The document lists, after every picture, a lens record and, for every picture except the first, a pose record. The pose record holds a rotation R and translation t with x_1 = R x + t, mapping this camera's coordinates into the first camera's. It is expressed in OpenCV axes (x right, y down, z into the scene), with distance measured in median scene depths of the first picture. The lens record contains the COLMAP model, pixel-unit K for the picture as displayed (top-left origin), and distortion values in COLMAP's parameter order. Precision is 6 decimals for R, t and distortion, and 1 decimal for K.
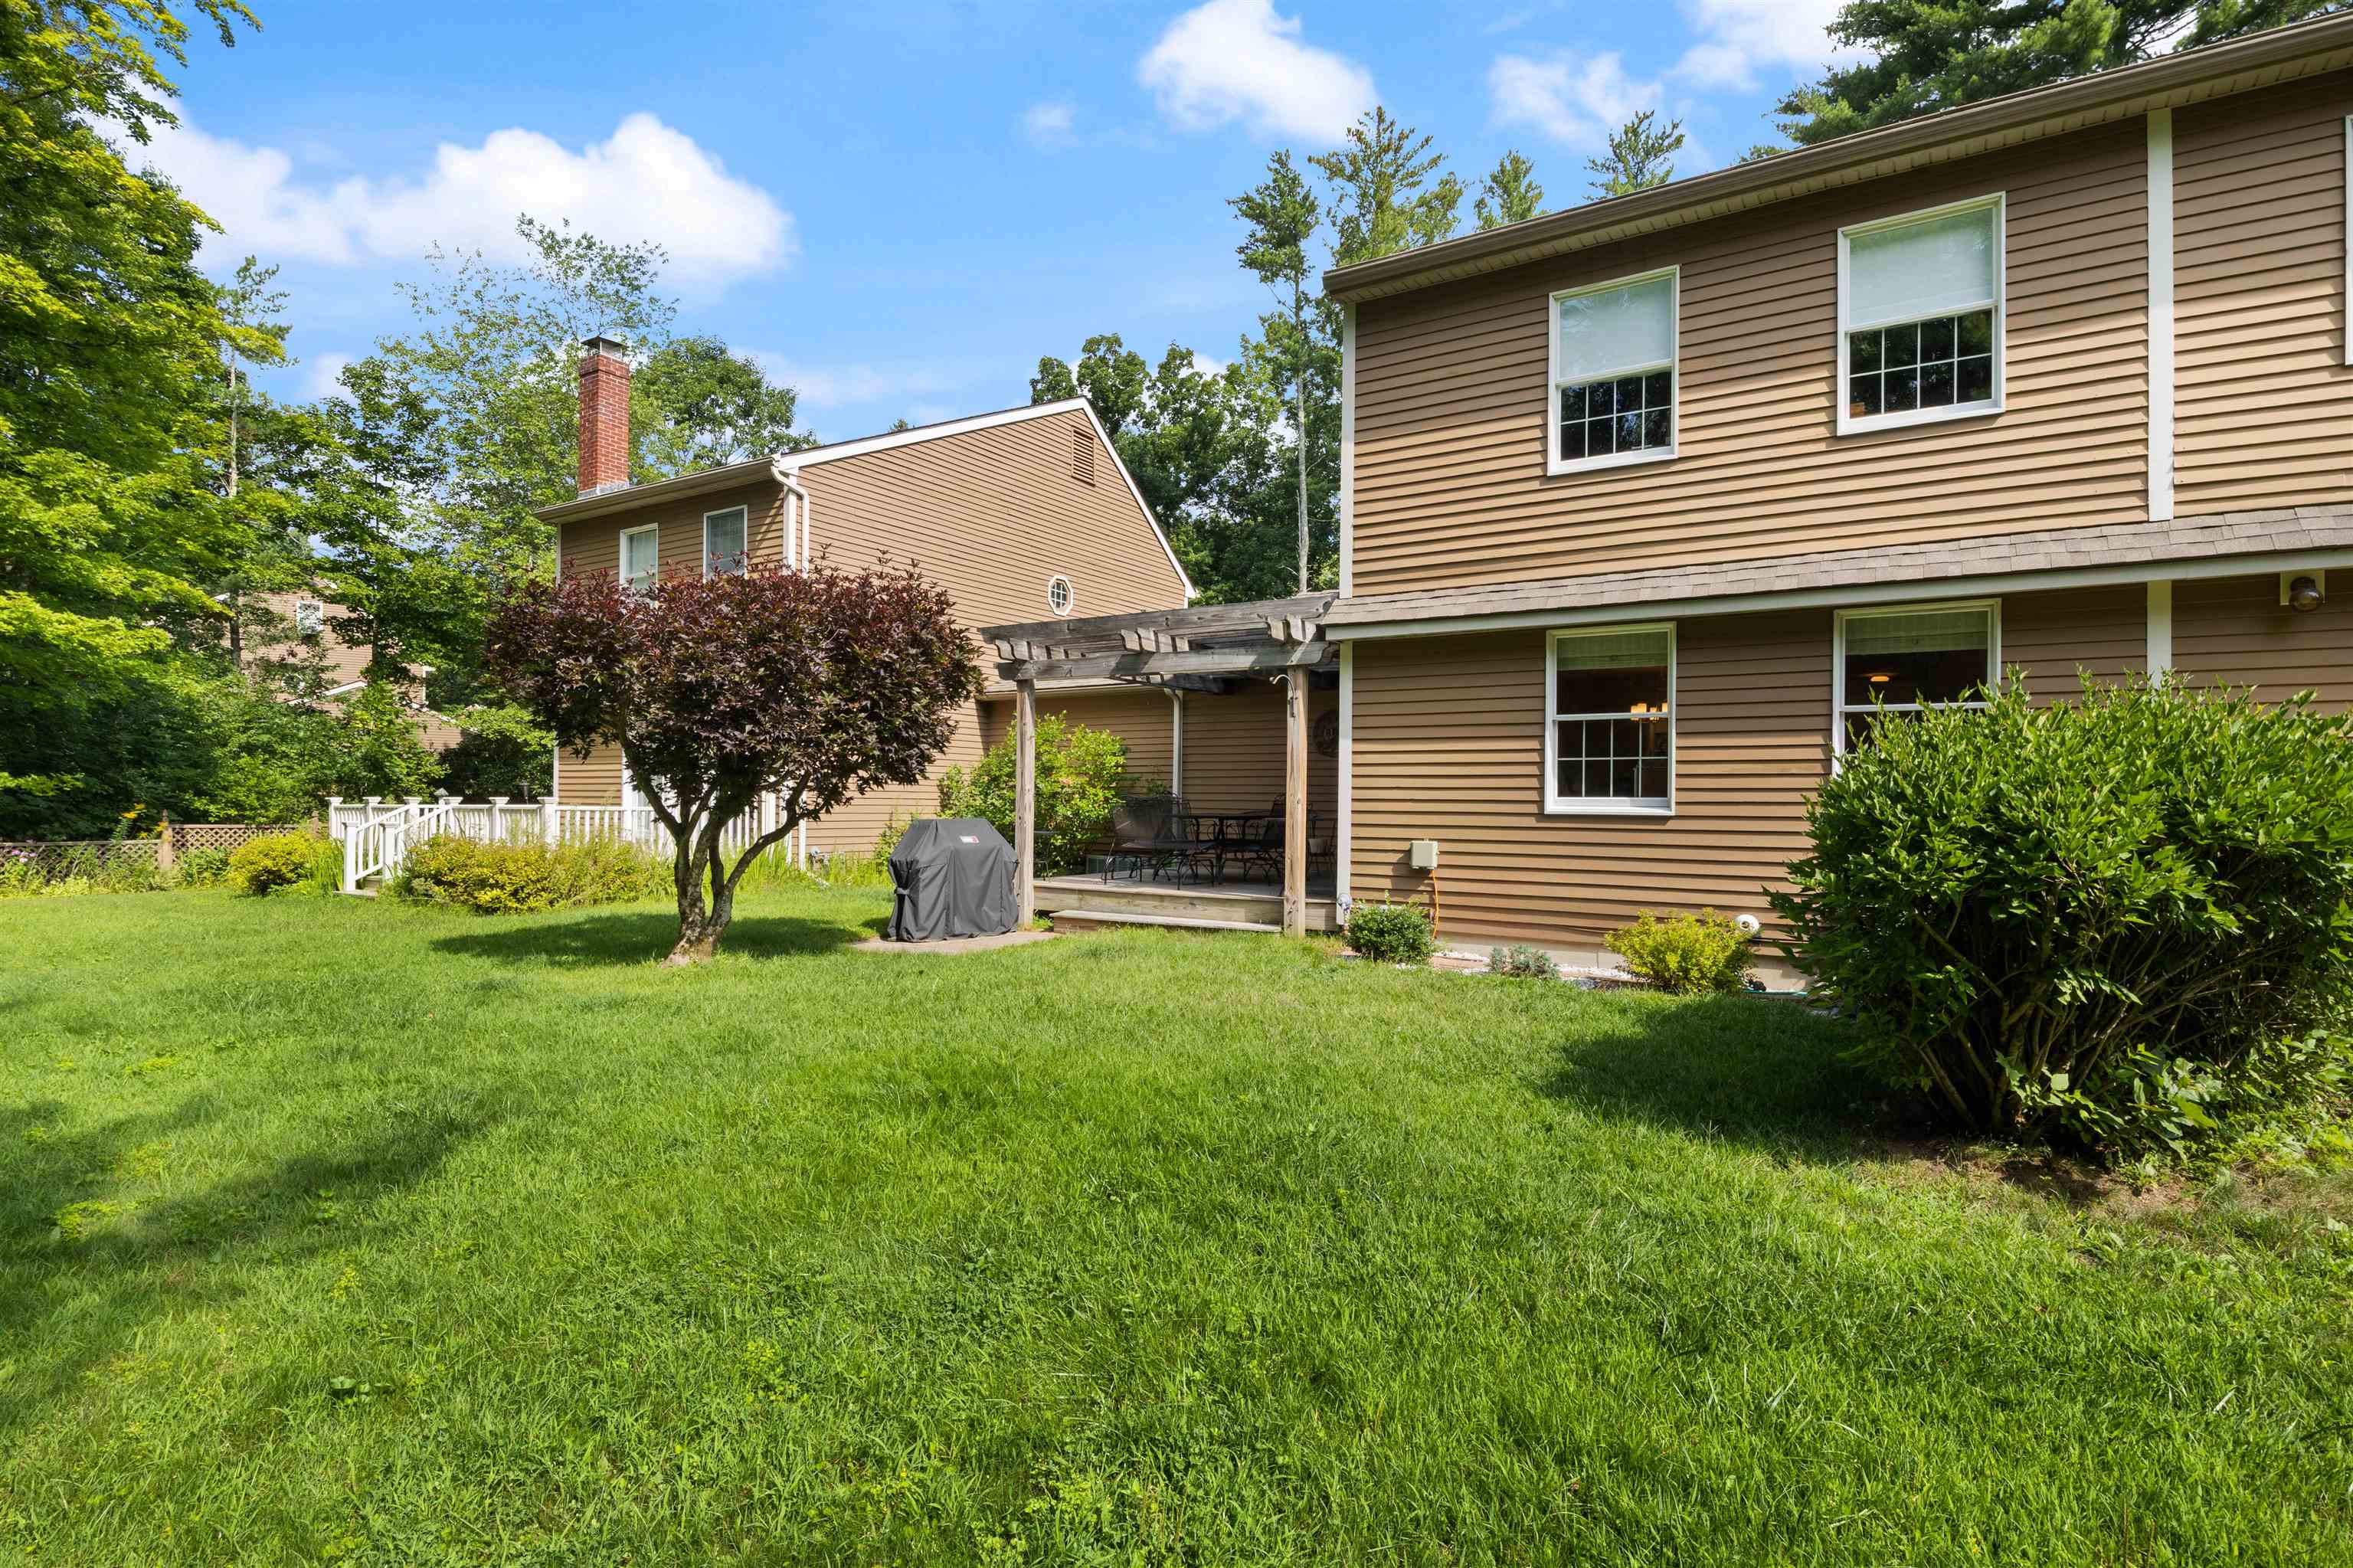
lens RADIAL K [[1167.3, 0, 1191.3], [0, 1167.3, 793.3], [0, 0, 1]] dist [-0.007334, -0.000934]
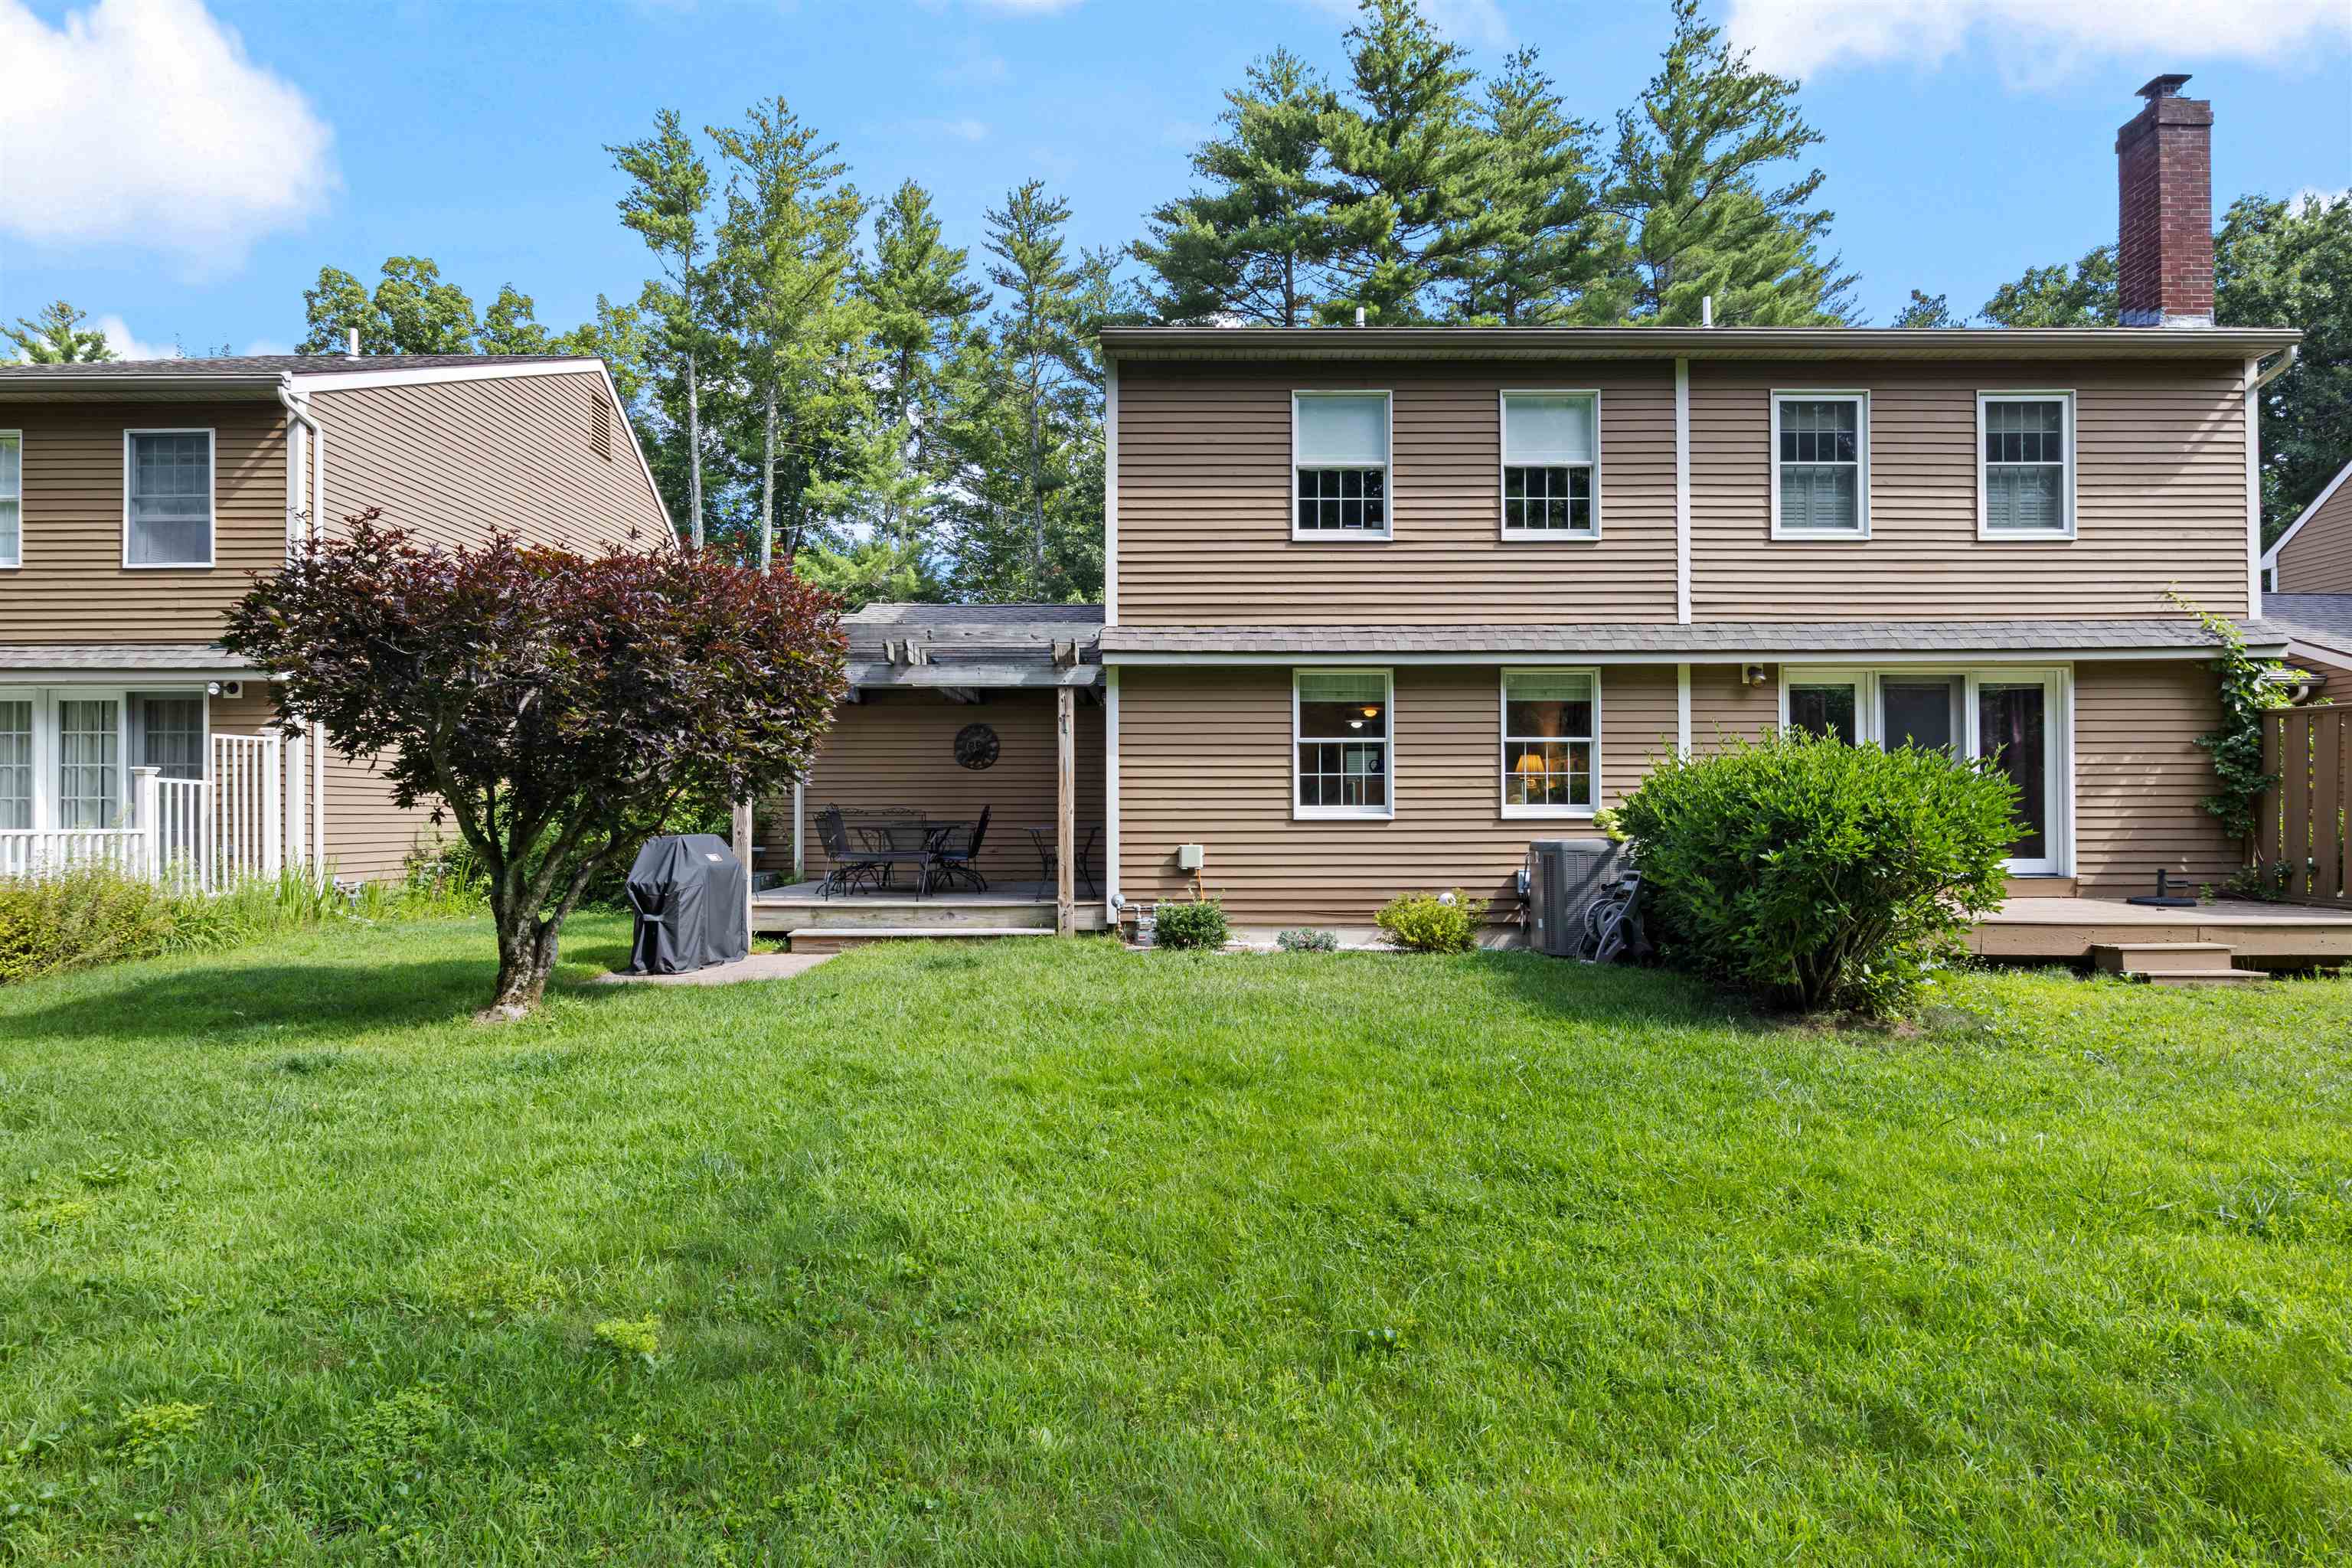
lens RADIAL K [[1161.5, 0, 1175.6], [0, 1161.5, 809.5], [0, 0, 1]] dist [-0.006944, -0.000746]
pose [[0.839318, -0.009475, 0.543558, -0.409116], [0.006629, 0.999952, 0.007196, -0.001928], [-0.543600, -0.002436, 0.839341, 0.047727]]
